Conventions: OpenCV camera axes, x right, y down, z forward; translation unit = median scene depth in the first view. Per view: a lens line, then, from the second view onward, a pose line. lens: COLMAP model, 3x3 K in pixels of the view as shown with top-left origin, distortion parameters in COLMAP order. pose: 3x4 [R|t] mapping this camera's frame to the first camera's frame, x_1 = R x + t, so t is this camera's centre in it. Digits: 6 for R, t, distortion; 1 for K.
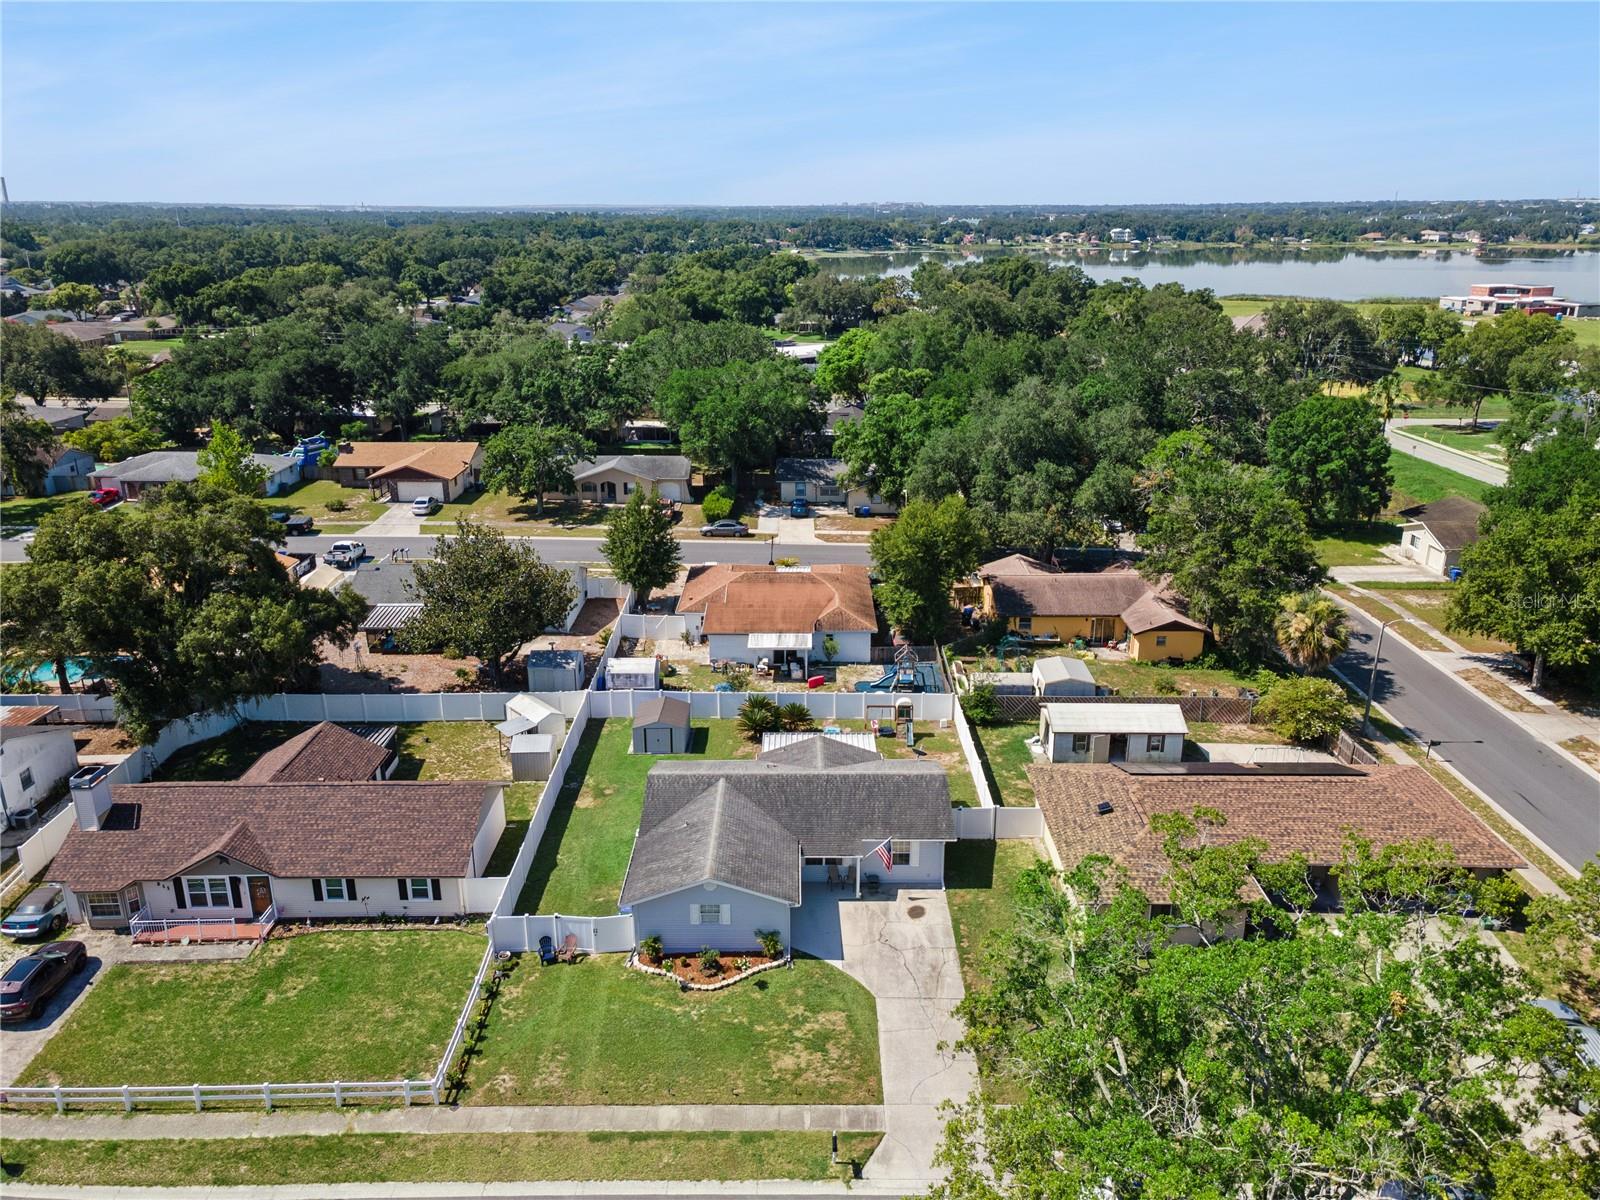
lens RADIAL K [[1166.8, 0, 792.6], [0, 1166.8, 606.6], [0, 0, 1]] dist [0.038889, 0.001572]
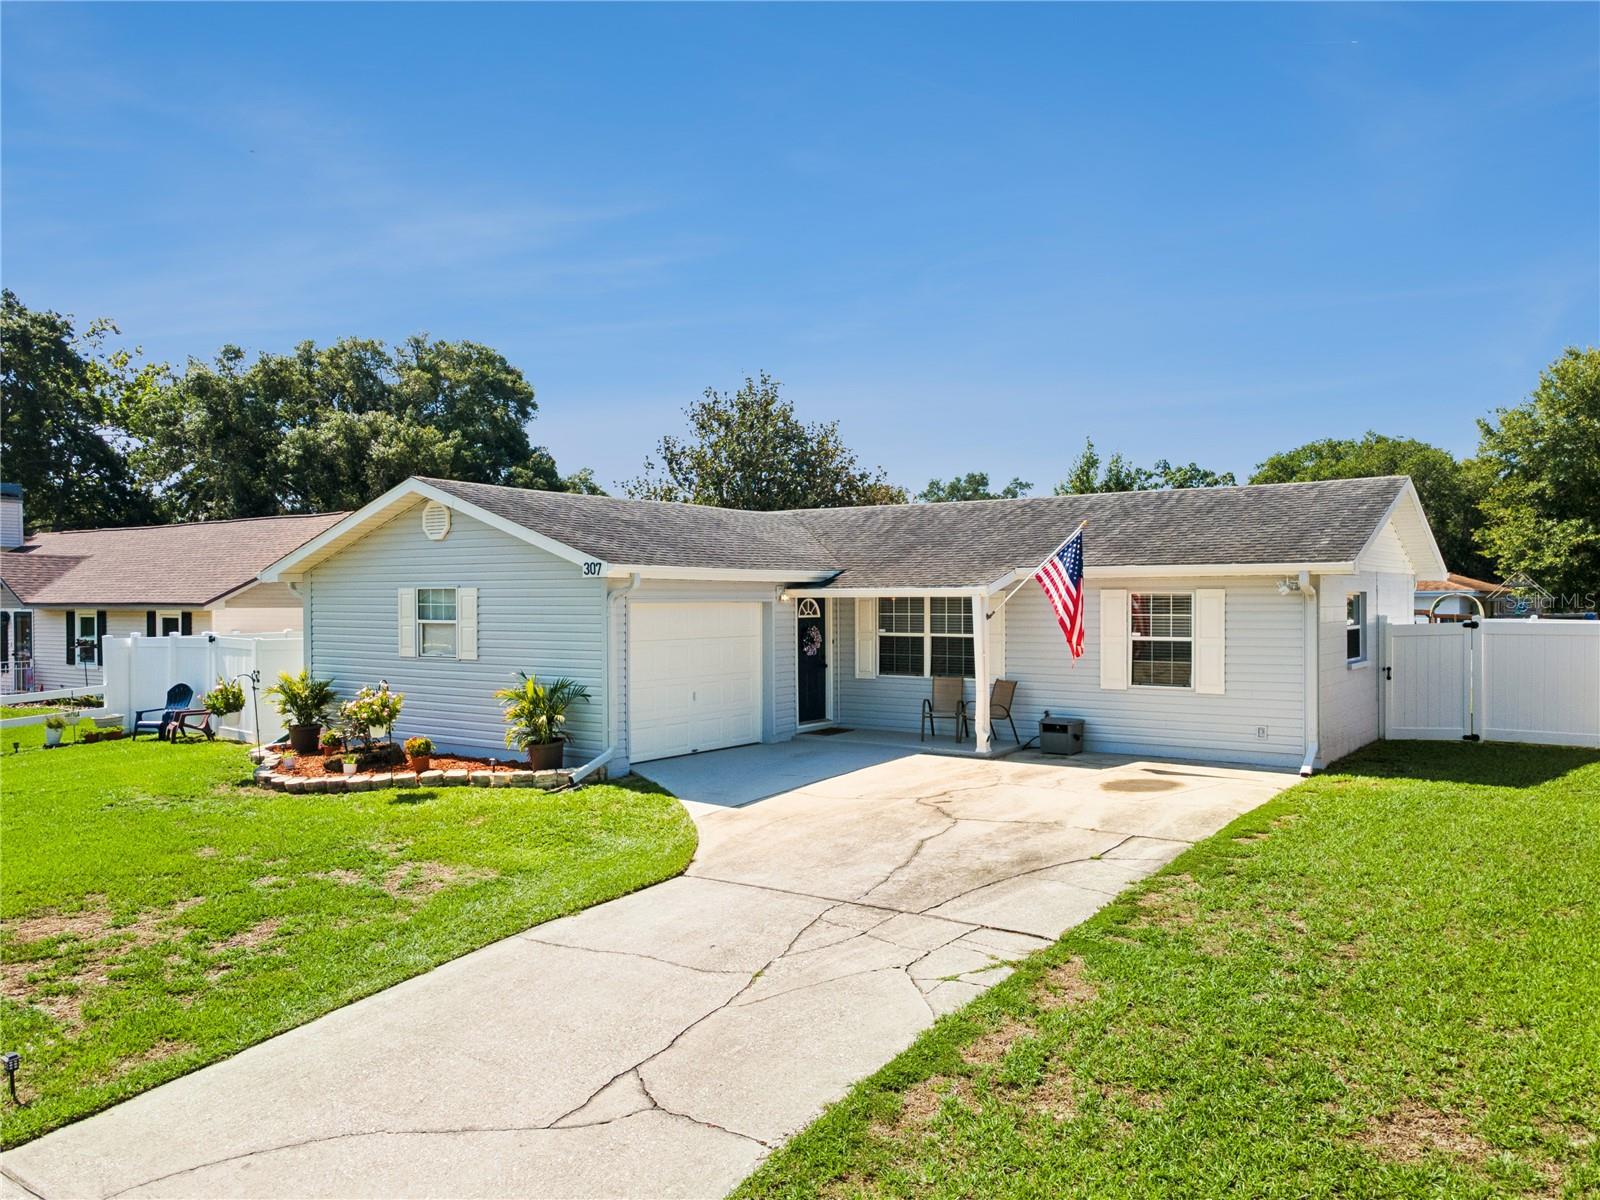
lens RADIAL K [[1166.8, 0, 792.6], [0, 1166.8, 606.6], [0, 0, 1]] dist [0.038889, 0.001572]
pose [[0.815738, -0.000547, -0.578421, 0.221658], [-0.185788, 0.946764, -0.262908, 0.351052], [0.547772, 0.321928, 0.772210, 0.852348]]
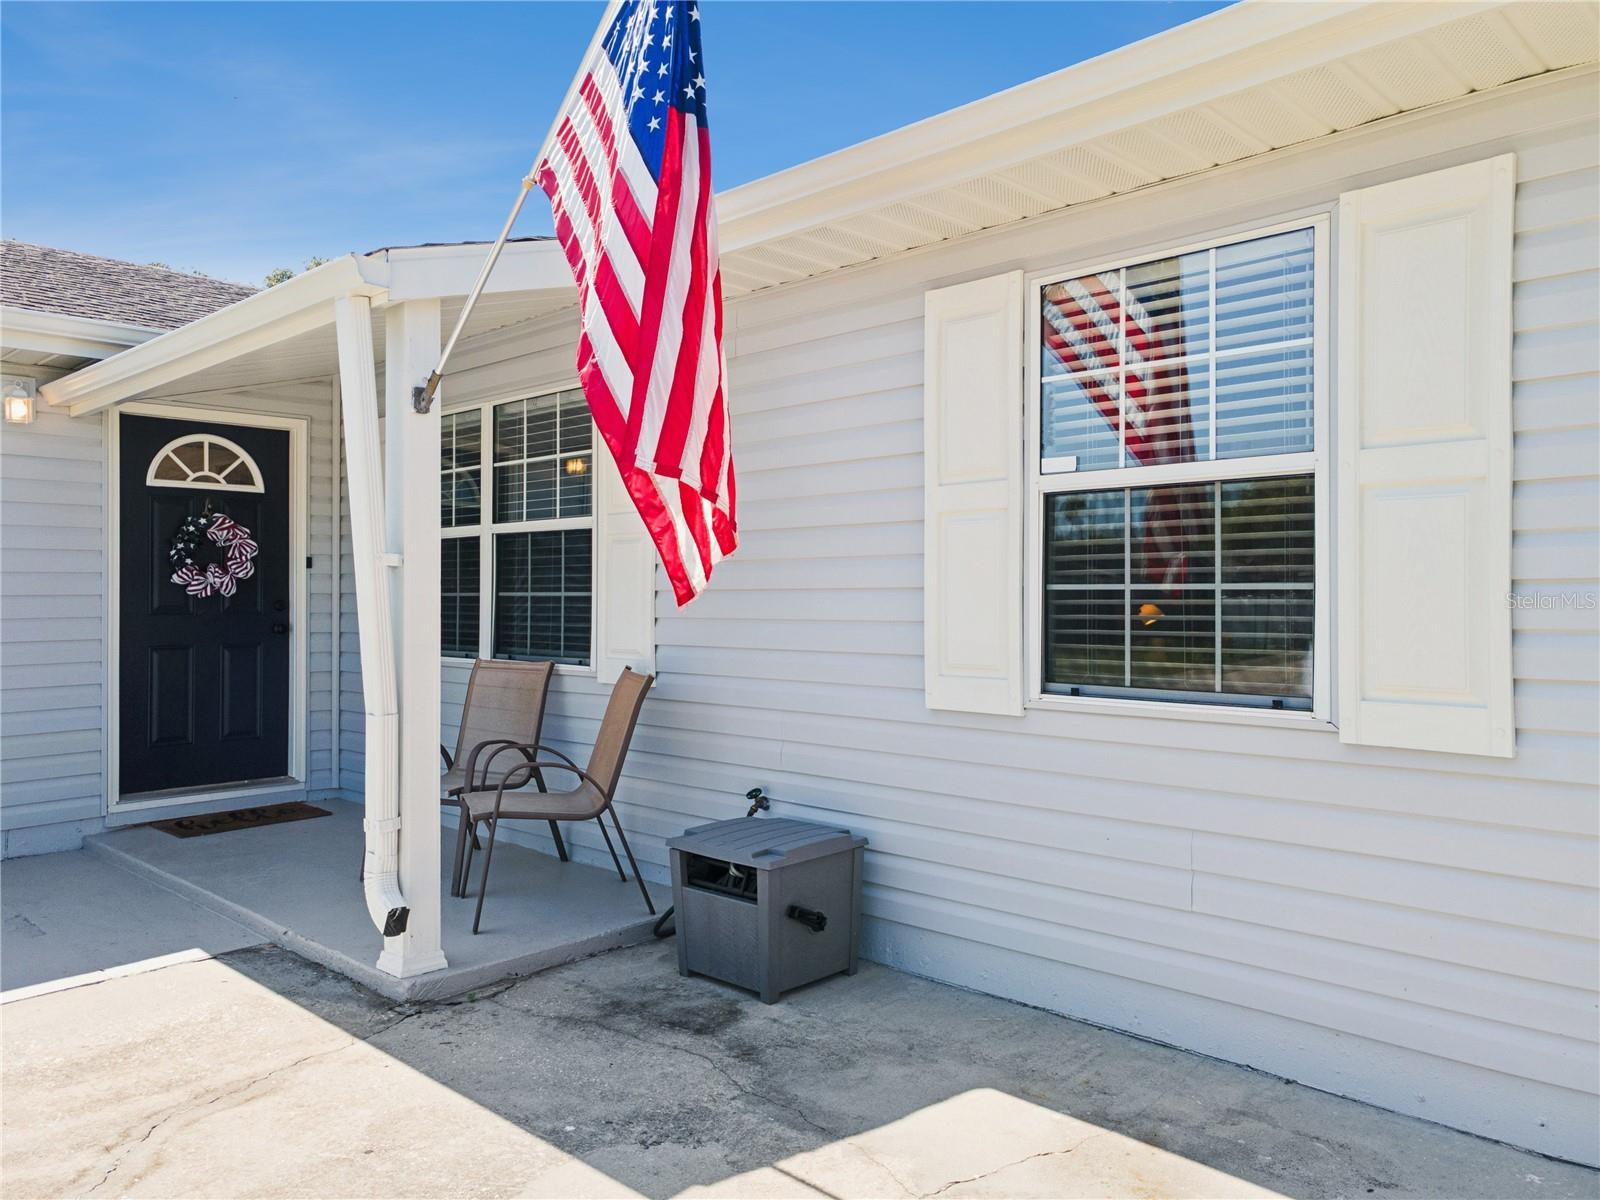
lens RADIAL K [[1182.3, 0, 782.4], [0, 1182.3, 565.7], [0, 0, 1]] dist [0.014793, 0.054766]
pose [[0.717071, -0.022201, -0.696646, 0.144110], [-0.228214, 0.936920, -0.264763, 0.278905], [0.658580, 0.348838, 0.666772, 1.119679]]
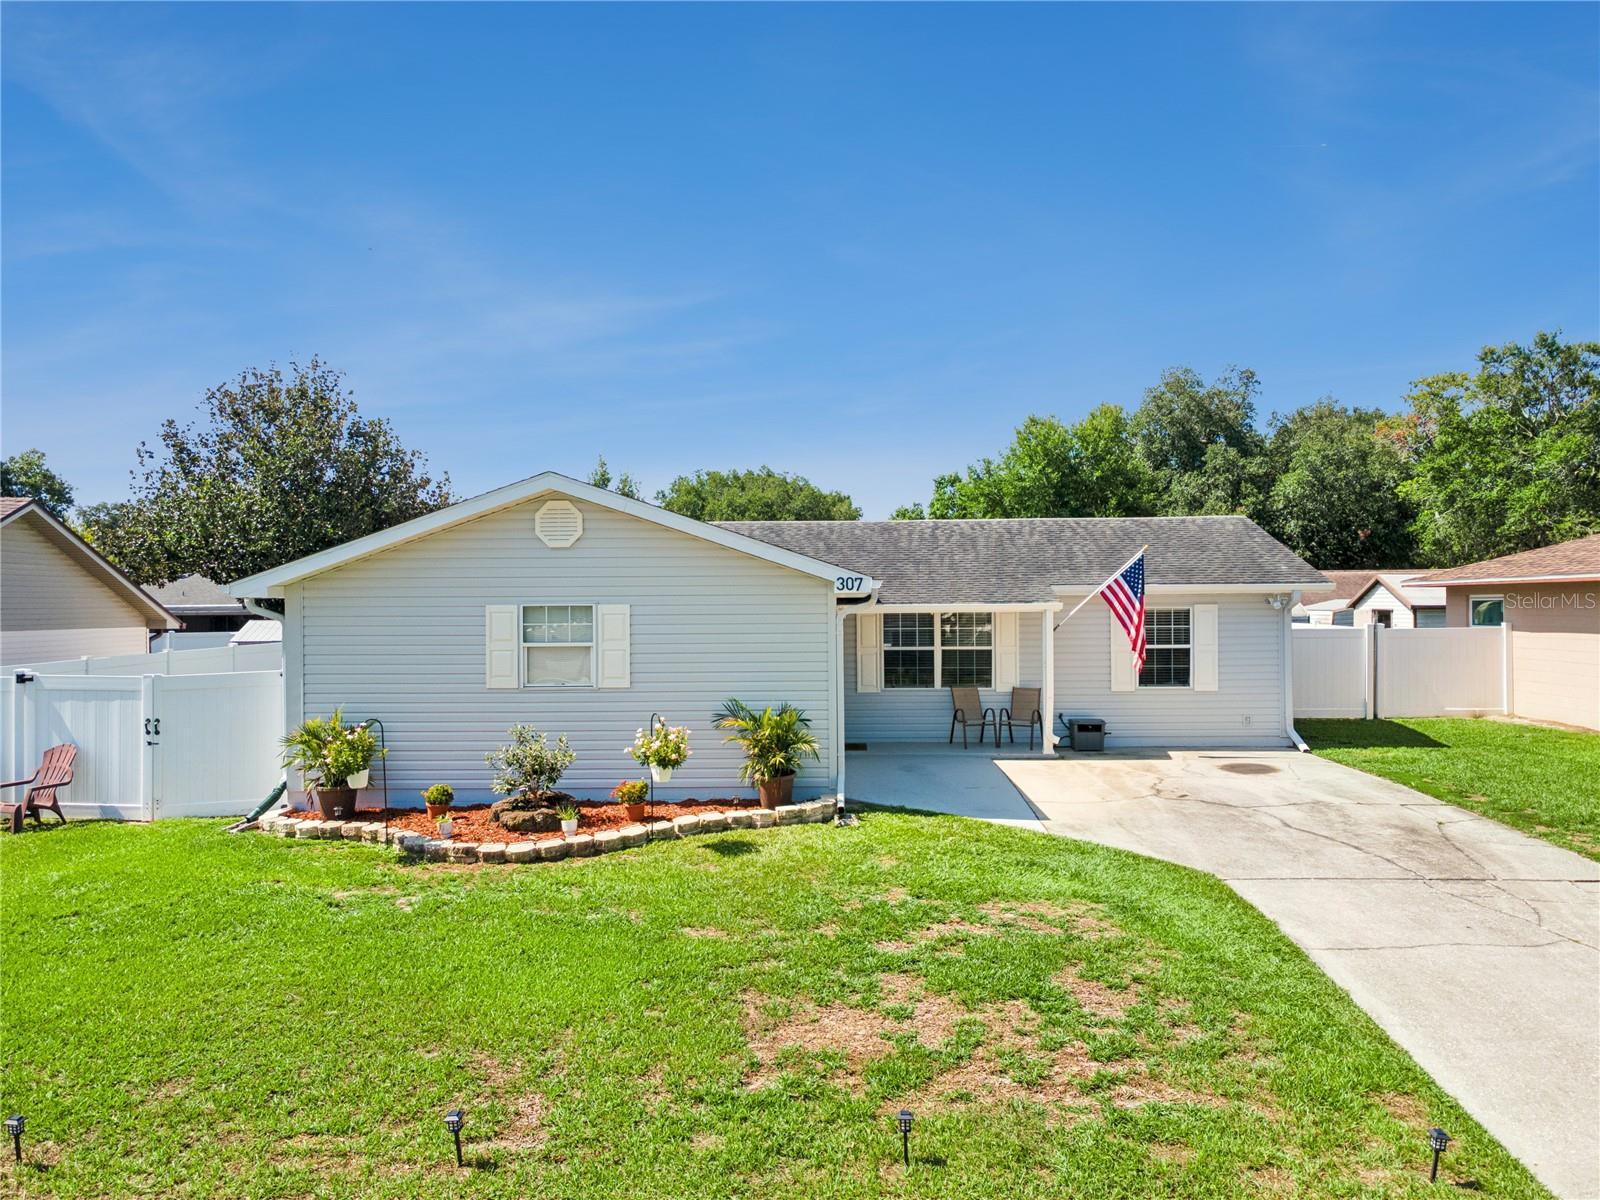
lens RADIAL K [[1166.8, 0, 792.6], [0, 1166.8, 606.6], [0, 0, 1]] dist [0.038889, 0.001572]
pose [[0.999307, -0.010515, -0.035703, -0.004470], [-0.001879, 0.943789, -0.330544, 0.371409], [0.037171, 0.330382, 0.943115, 0.786306]]
